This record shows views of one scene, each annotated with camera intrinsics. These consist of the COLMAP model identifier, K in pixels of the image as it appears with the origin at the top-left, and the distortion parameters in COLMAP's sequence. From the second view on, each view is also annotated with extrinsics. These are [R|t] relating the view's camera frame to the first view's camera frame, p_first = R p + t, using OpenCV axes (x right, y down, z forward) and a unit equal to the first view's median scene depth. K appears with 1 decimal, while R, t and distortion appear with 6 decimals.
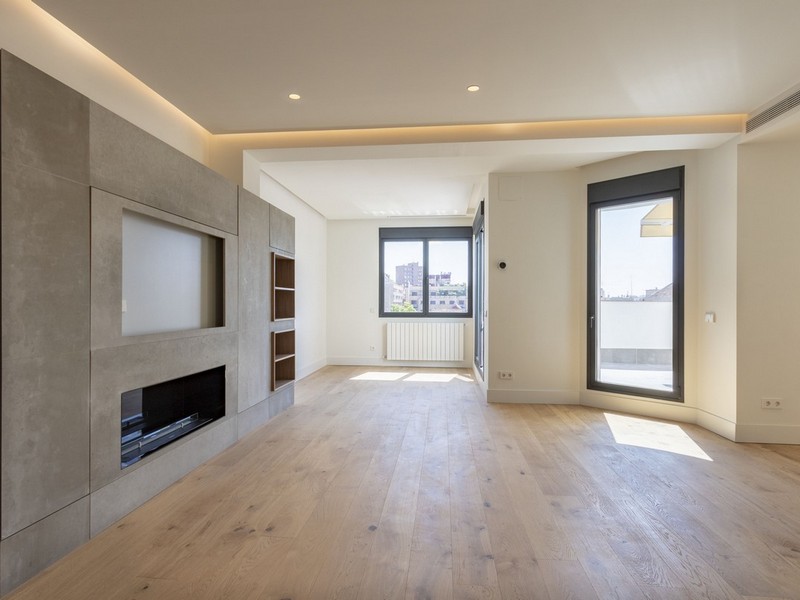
lens RADIAL K [[472.6, 0, 389.4], [0, 472.6, 299.7], [0, 0, 1]] dist [0.002267, 0.000721]
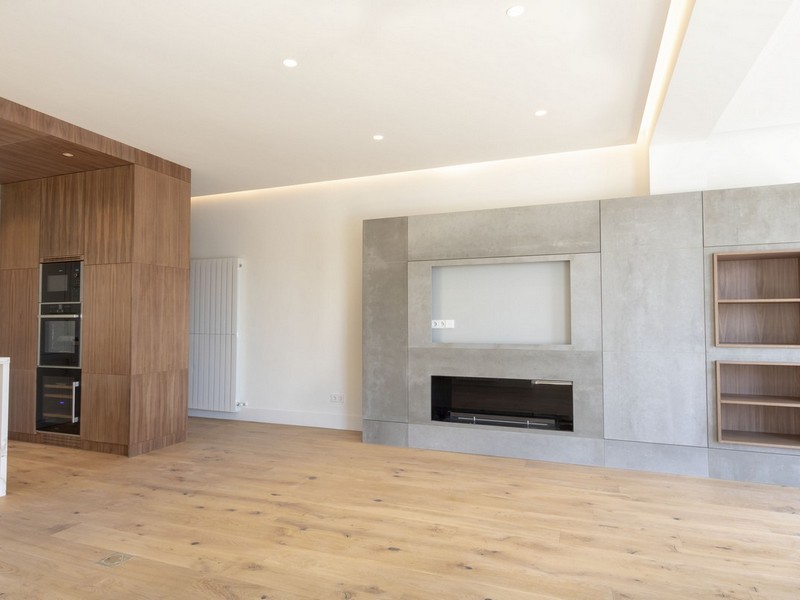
lens RADIAL K [[501.8, 0, 388.2], [0, 501.8, 302.5], [0, 0, 1]] dist [0.006431, -0.002239]
pose [[-0.273408, -0.038781, -0.961116, 0.981698], [0.008366, 0.999053, -0.042692, 0.009198], [0.961862, -0.019713, -0.272825, 1.086163]]
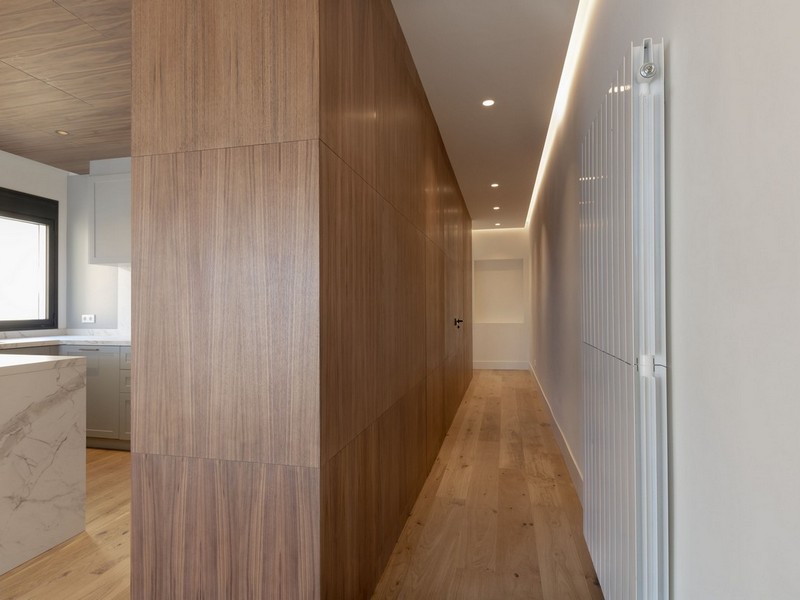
lens RADIAL K [[447.3, 0, 389.4], [0, 447.3, 302.7], [0, 0, 1]] dist [0.000232, -0.000167]
pose [[-0.990261, 0.003523, 0.139178, -0.496423], [0.000659, 0.999787, -0.020622, -0.004756], [-0.139221, -0.020330, -0.990053, 0.458630]]
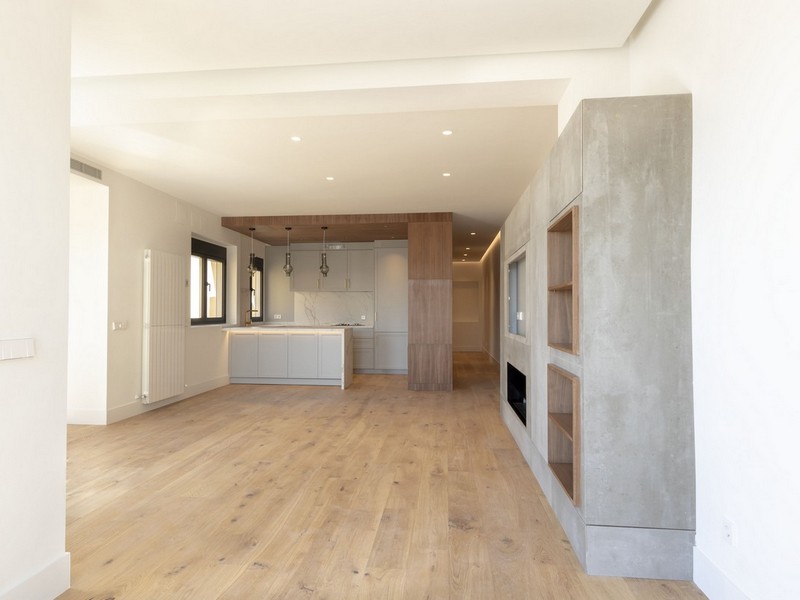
lens RADIAL K [[501.8, 0, 388.2], [0, 501.8, 302.5], [0, 0, 1]] dist [0.006431, -0.002239]
pose [[-0.999996, -0.002393, 0.001520, -0.068205], [-0.002436, 0.999593, -0.028417, 0.014056], [-0.001451, -0.028421, -0.999595, 2.451913]]
